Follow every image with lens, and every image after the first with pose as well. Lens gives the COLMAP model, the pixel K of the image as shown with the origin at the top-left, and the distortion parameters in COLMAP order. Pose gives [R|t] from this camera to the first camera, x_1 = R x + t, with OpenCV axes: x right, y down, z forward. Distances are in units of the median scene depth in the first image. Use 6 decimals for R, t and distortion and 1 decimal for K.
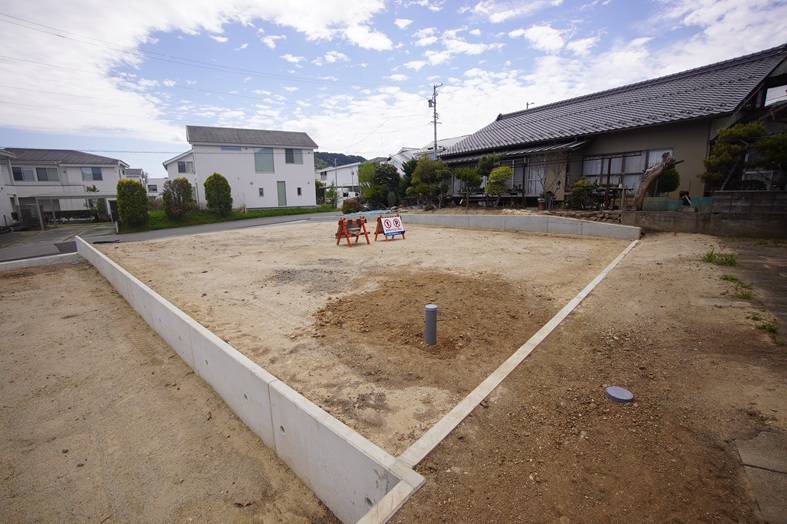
lens RADIAL K [[349.3, 0, 393.5], [0, 349.3, 262.0], [0, 0, 1]] dist [-0.049328, 0.018436]
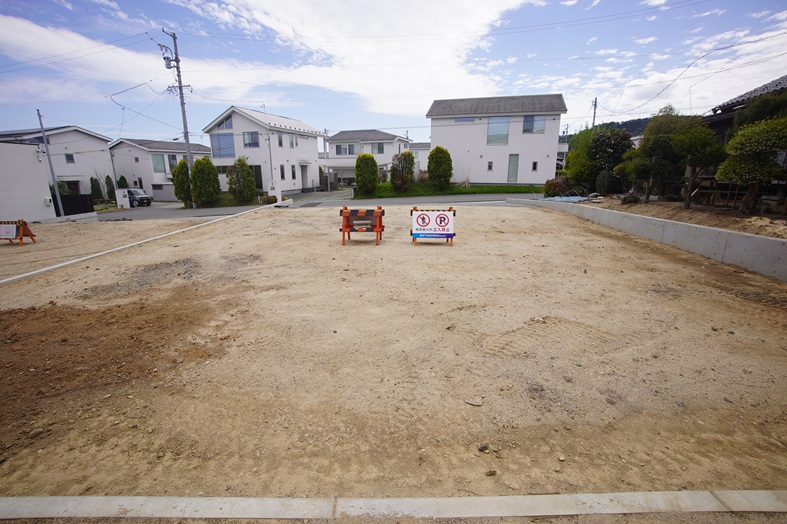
lens RADIAL K [[351.4, 0, 393.5], [0, 351.4, 262.0], [0, 0, 1]] dist [-0.066740, 0.025127]
pose [[0.656516, 0.209671, -0.724586, 0.168182], [-0.153388, 0.977630, 0.143915, -0.043255], [0.738551, 0.016660, 0.673991, 0.178706]]
